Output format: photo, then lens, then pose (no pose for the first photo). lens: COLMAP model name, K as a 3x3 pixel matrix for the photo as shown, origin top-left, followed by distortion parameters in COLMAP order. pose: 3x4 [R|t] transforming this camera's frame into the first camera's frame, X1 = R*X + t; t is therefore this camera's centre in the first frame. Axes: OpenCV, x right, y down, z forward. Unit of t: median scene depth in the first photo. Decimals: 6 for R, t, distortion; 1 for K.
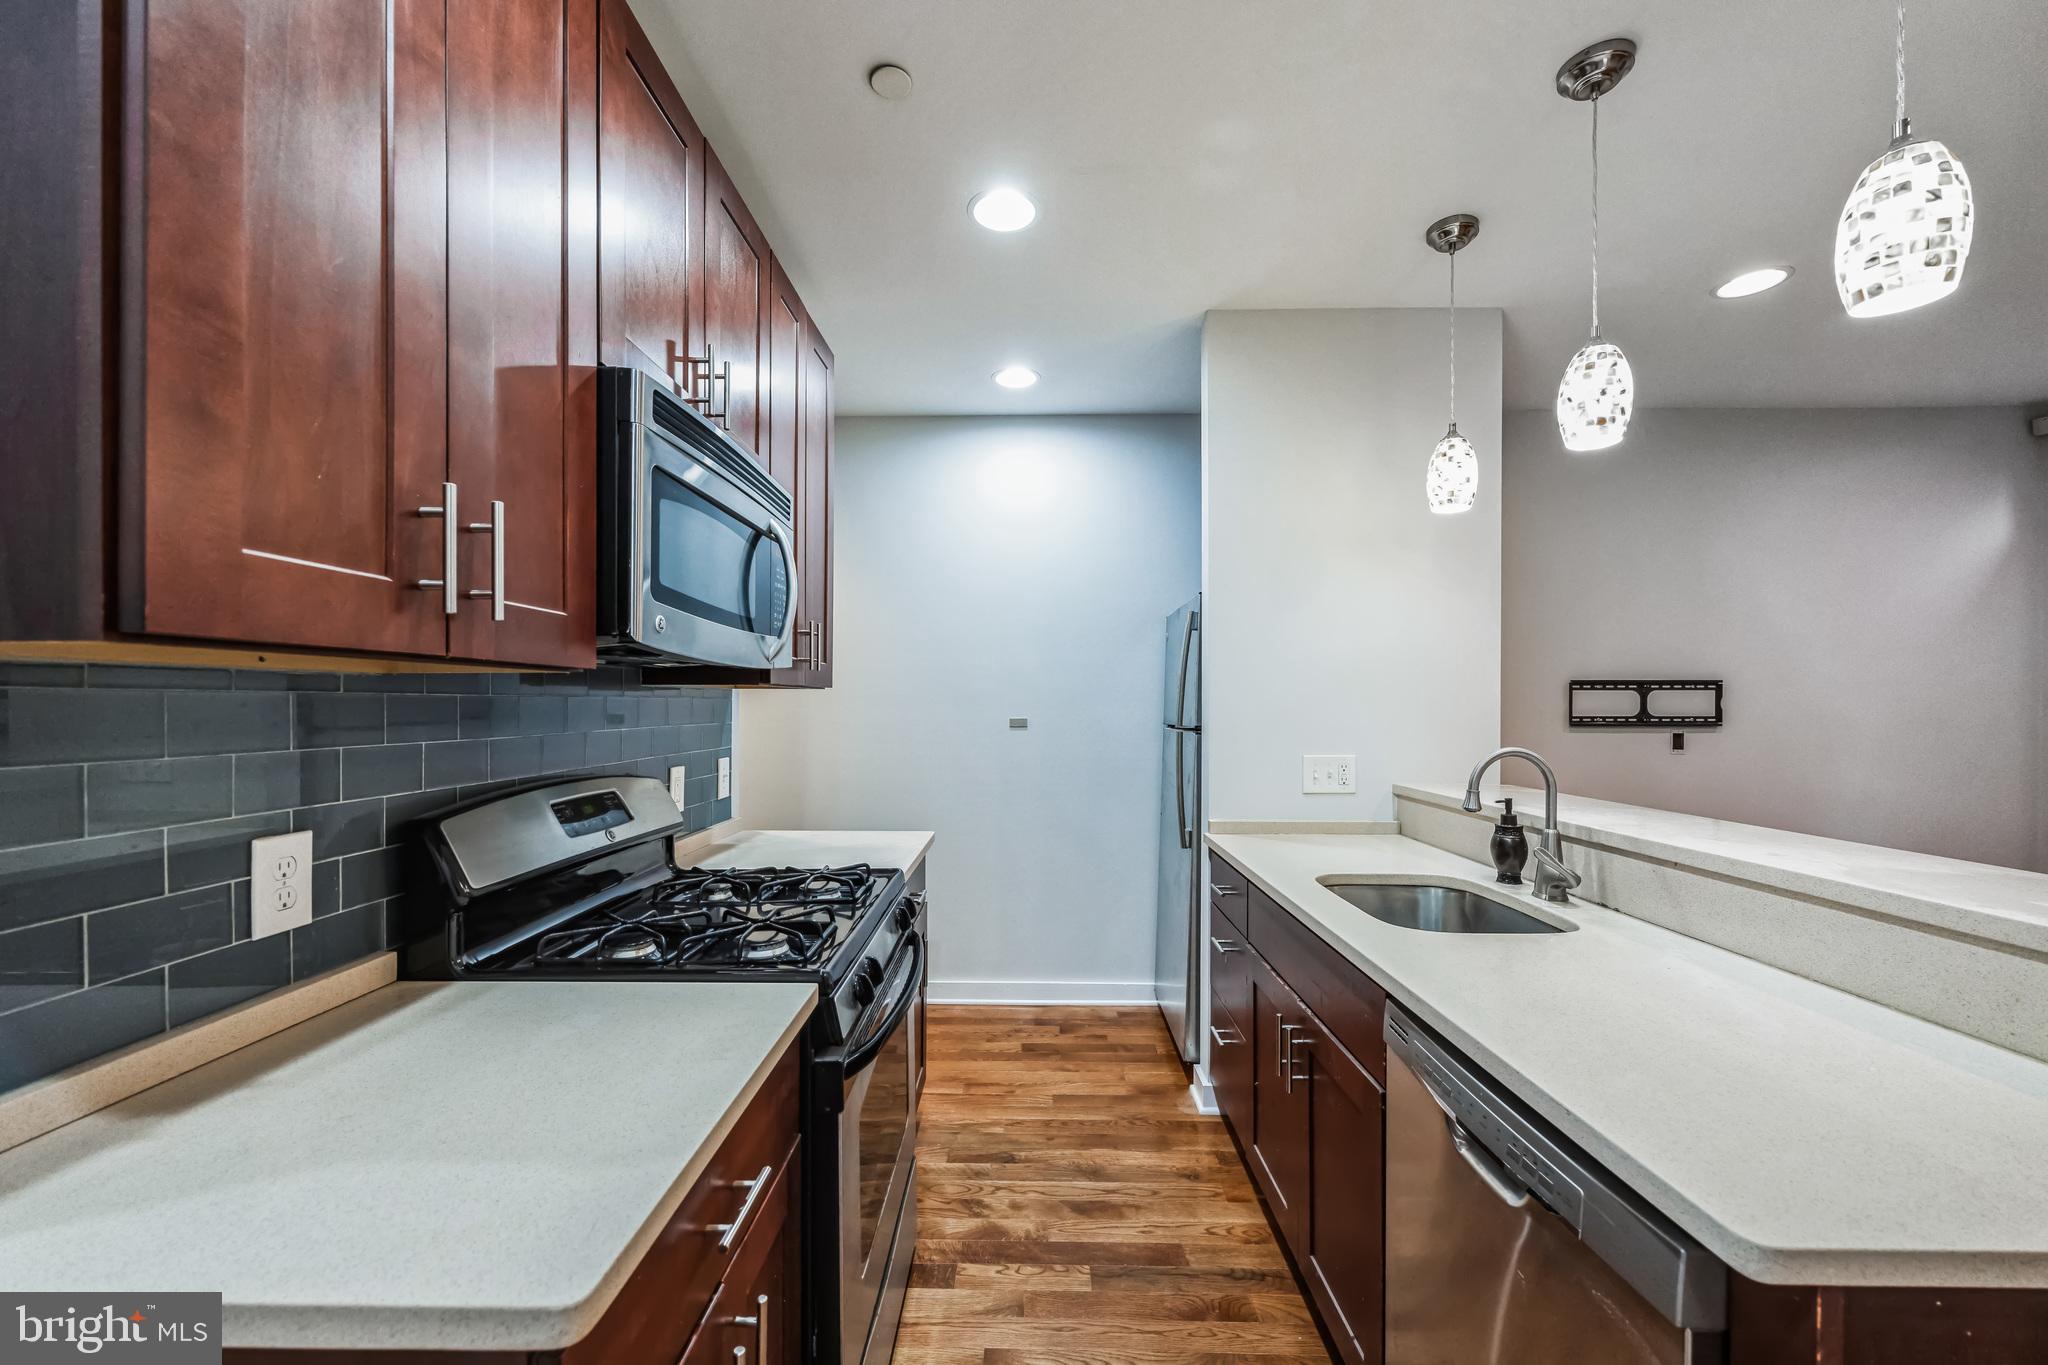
lens RADIAL K [[797.9, 0, 1024.1], [0, 797.9, 702.8], [0, 0, 1]] dist [-0.002718, -0.000125]
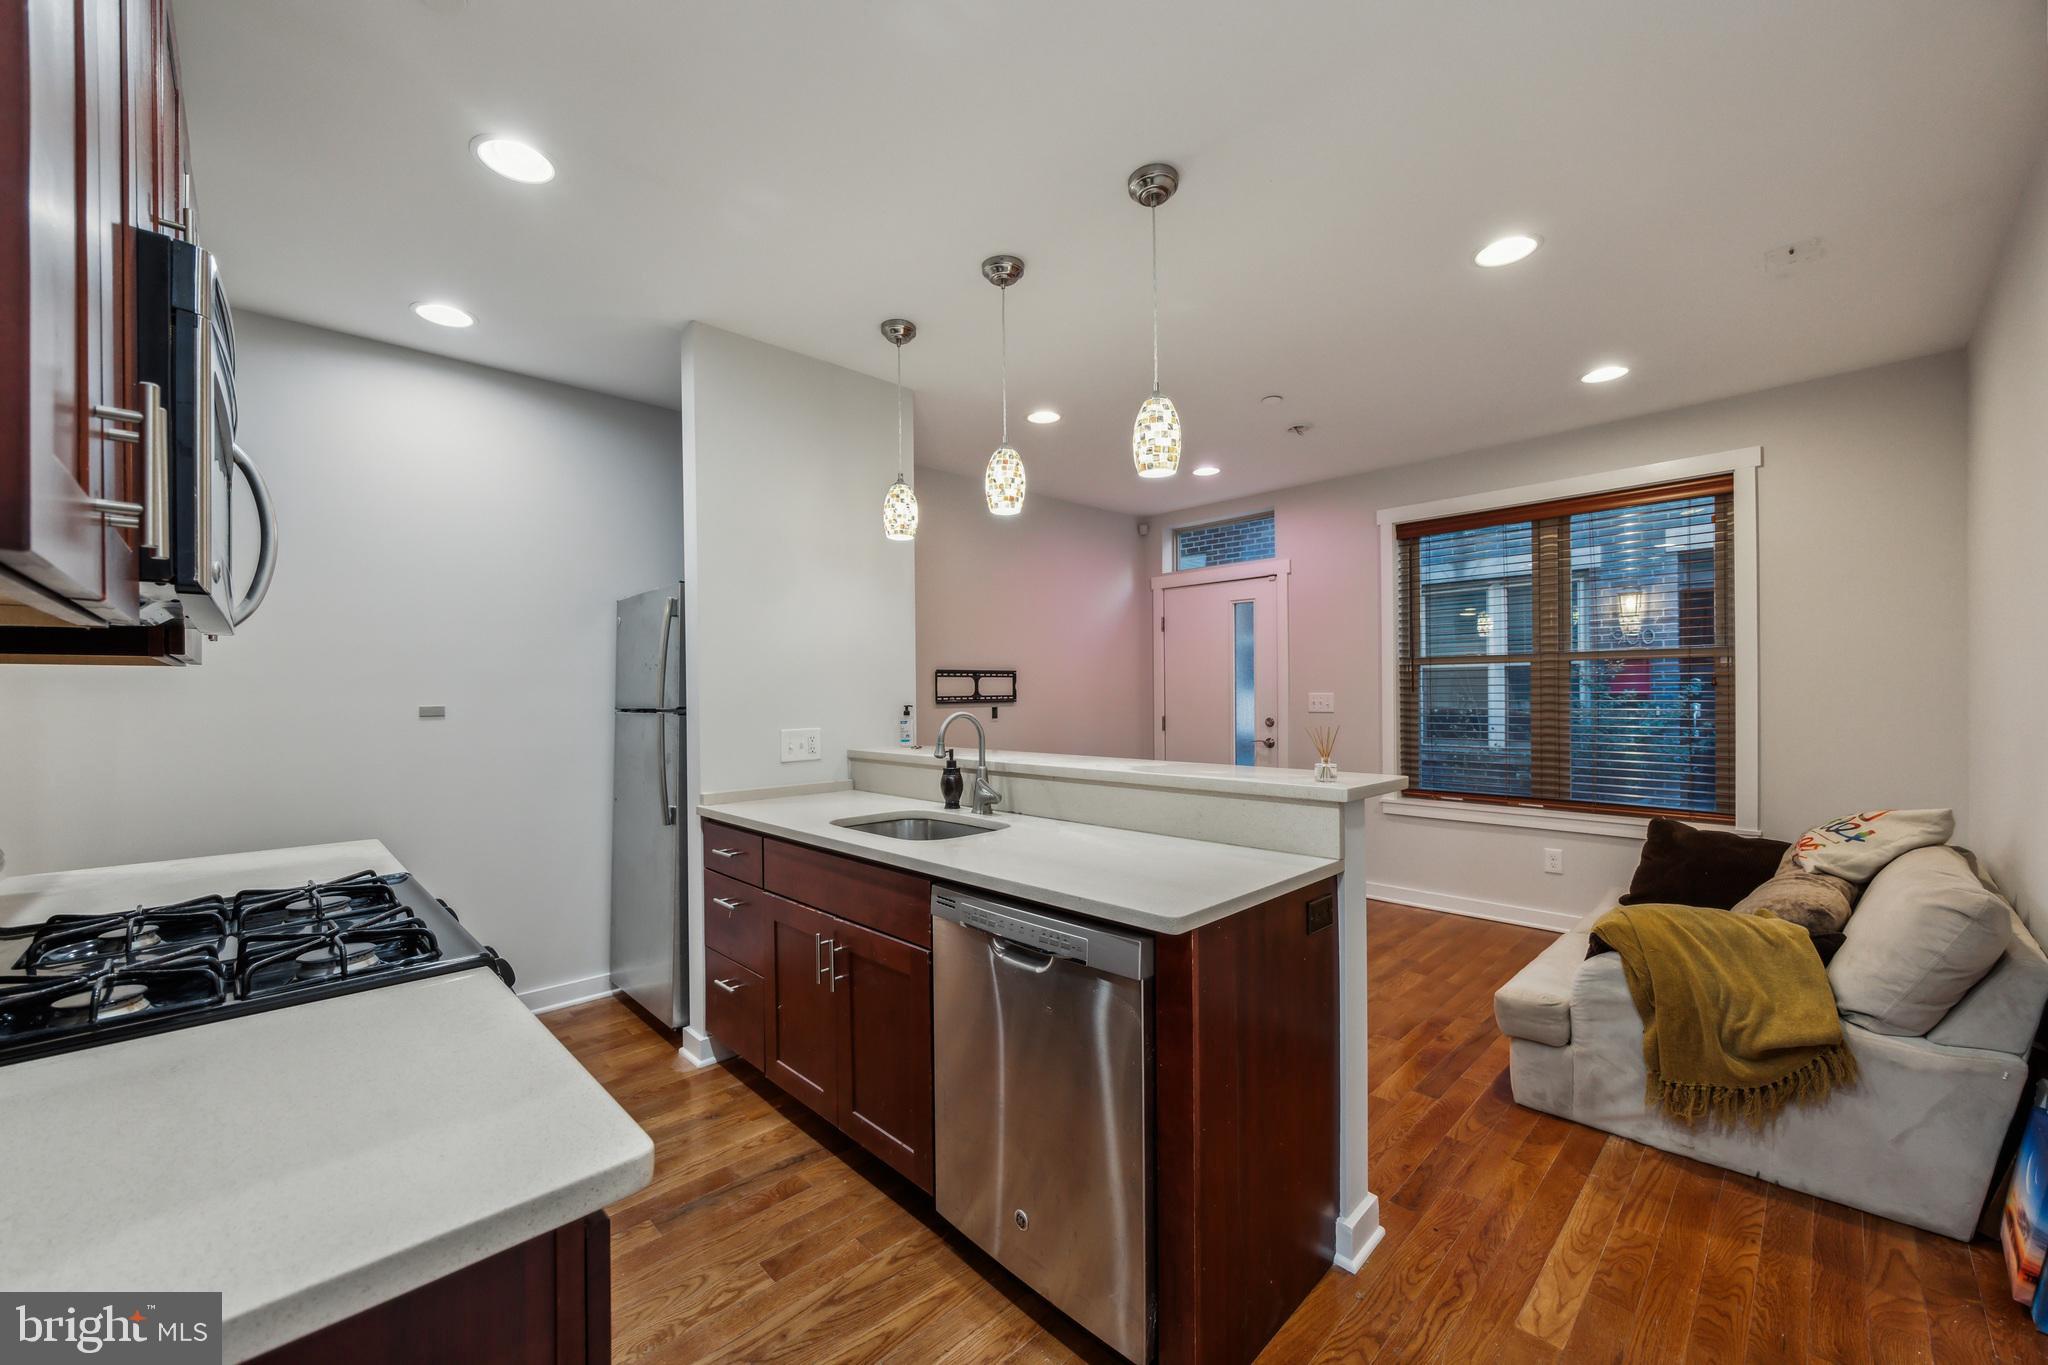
lens RADIAL K [[797.9, 0, 1007.3], [0, 797.9, 688.5], [0, 0, 1]] dist [-0.002718, -0.000125]
pose [[0.708598, -0.004576, 0.705598, -0.280729], [0.011100, 0.999928, -0.004662, 0.017205], [-0.705525, 0.011136, 0.708597, -0.069231]]
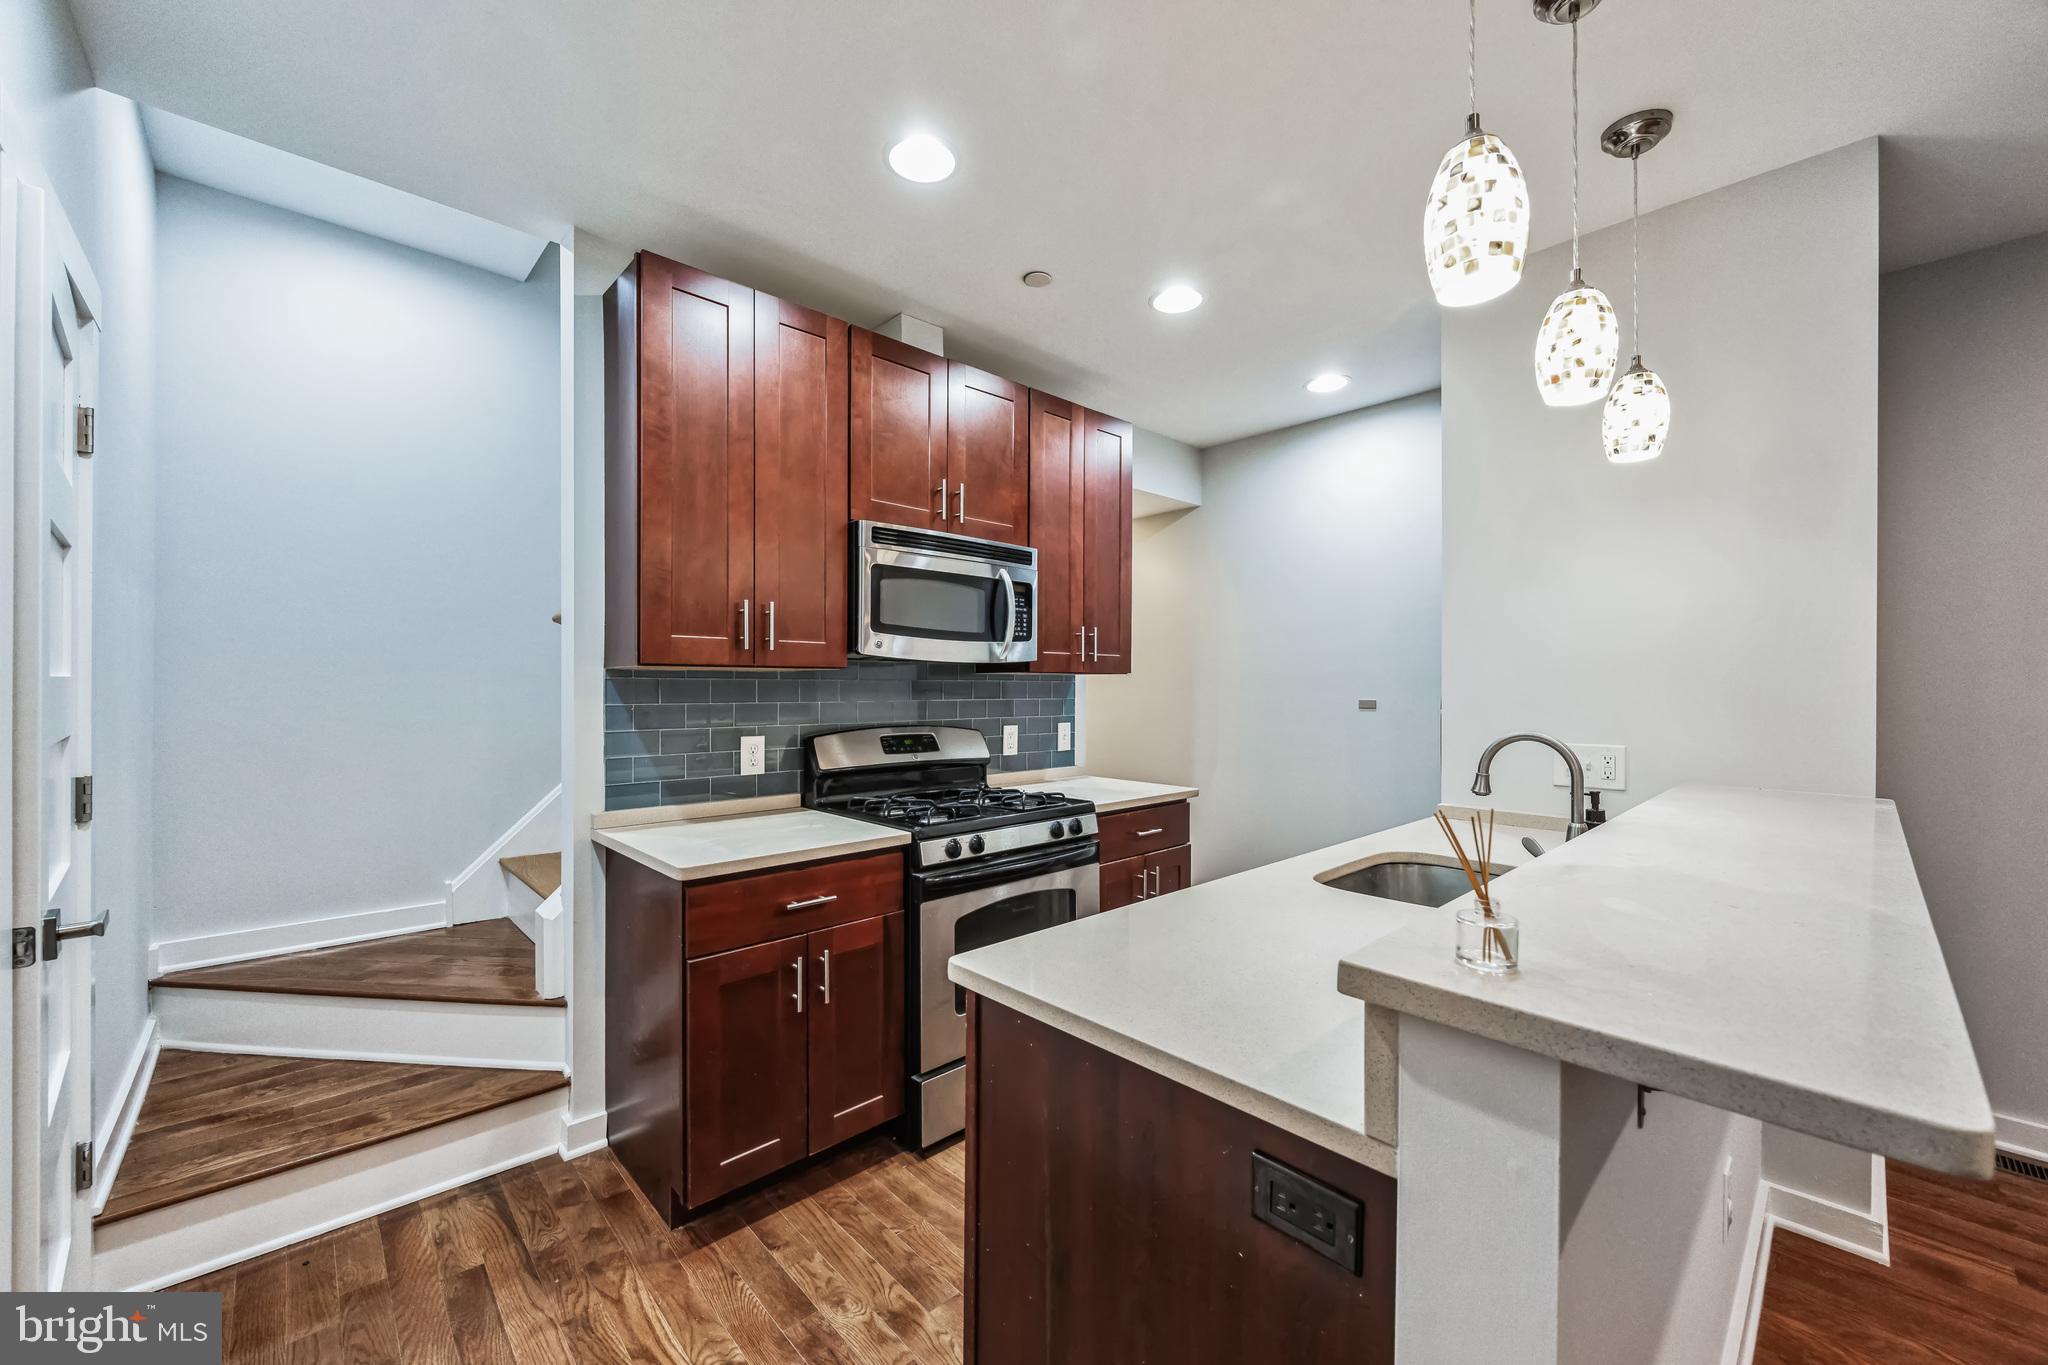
lens RADIAL K [[797.9, 0, 1017.0], [0, 797.9, 686.1], [0, 0, 1]] dist [-0.002718, -0.000125]
pose [[0.690286, 0.001228, -0.723536, 0.649213], [-0.001416, 0.999999, 0.000346, 0.002355], [0.723535, 0.000786, 0.690287, -0.061059]]
